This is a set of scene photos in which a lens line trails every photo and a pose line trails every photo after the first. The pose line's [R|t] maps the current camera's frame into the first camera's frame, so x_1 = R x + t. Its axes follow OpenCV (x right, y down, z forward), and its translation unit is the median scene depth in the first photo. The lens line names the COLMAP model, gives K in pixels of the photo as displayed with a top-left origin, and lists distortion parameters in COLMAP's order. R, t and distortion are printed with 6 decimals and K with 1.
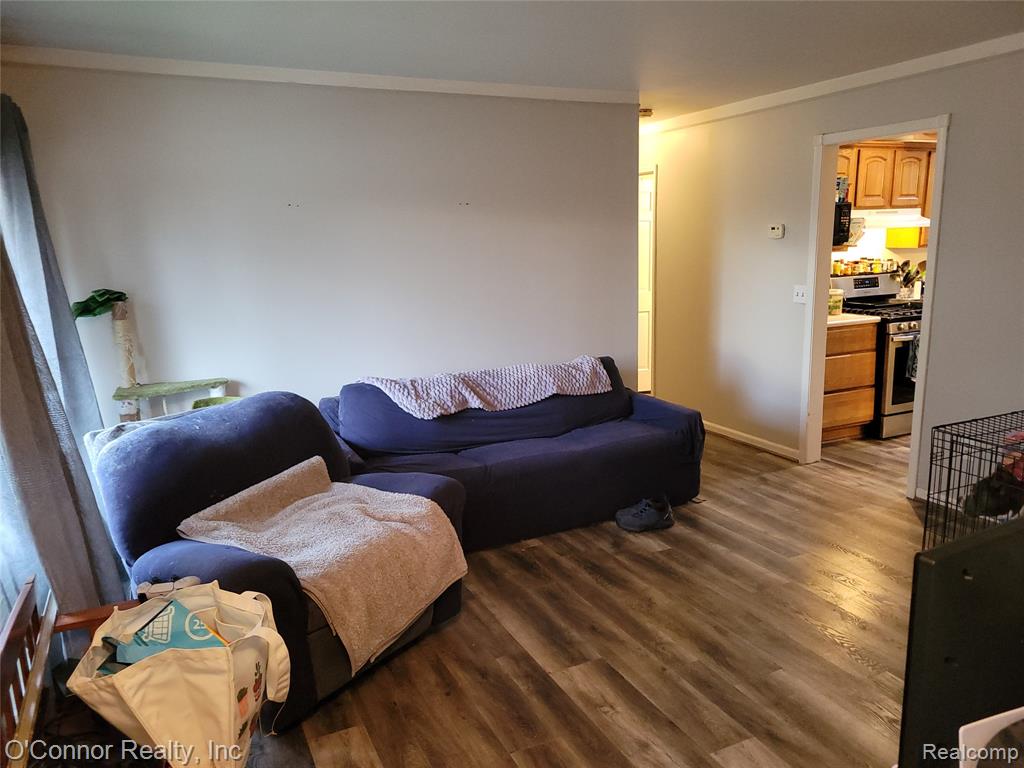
lens RADIAL K [[768.7, 0, 512.0], [0, 768.7, 384.0], [0, 0, 1]] dist [0.056181, -0.005643]
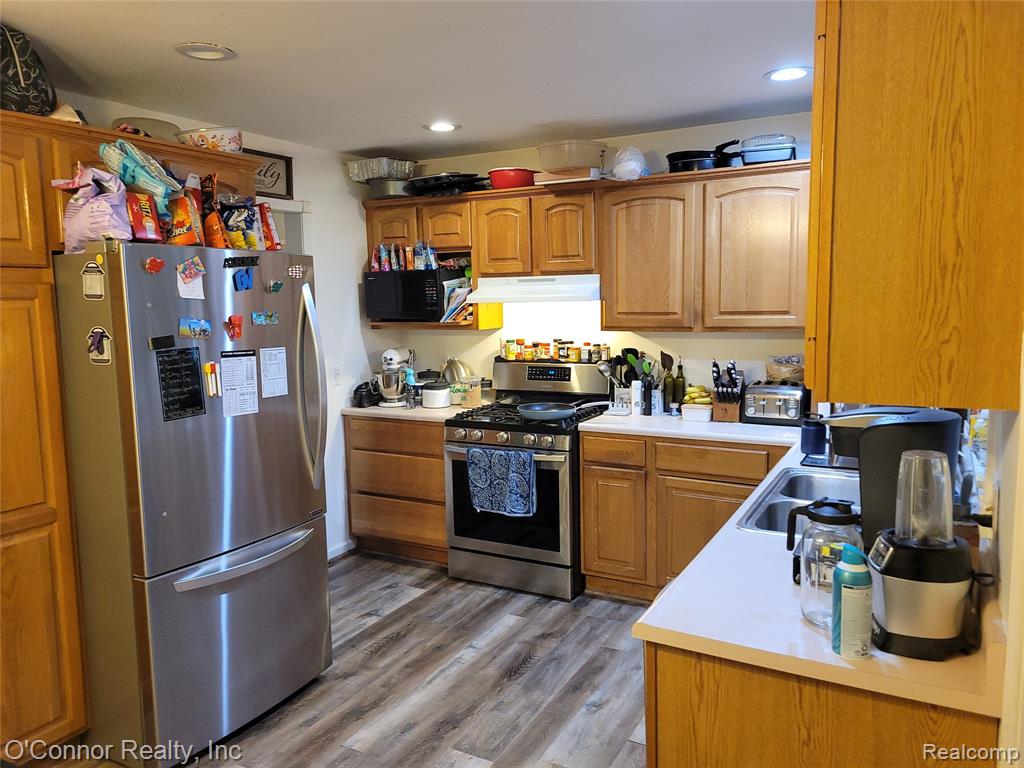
lens RADIAL K [[762.2, 0, 501.0], [0, 762.2, 386.4], [0, 0, 1]] dist [0.054106, -0.036560]
pose [[0.577776, 0.112051, -0.808467, 1.026848], [-0.149060, 0.988359, 0.030457, -0.135133], [0.802468, 0.102913, 0.587753, 0.549376]]
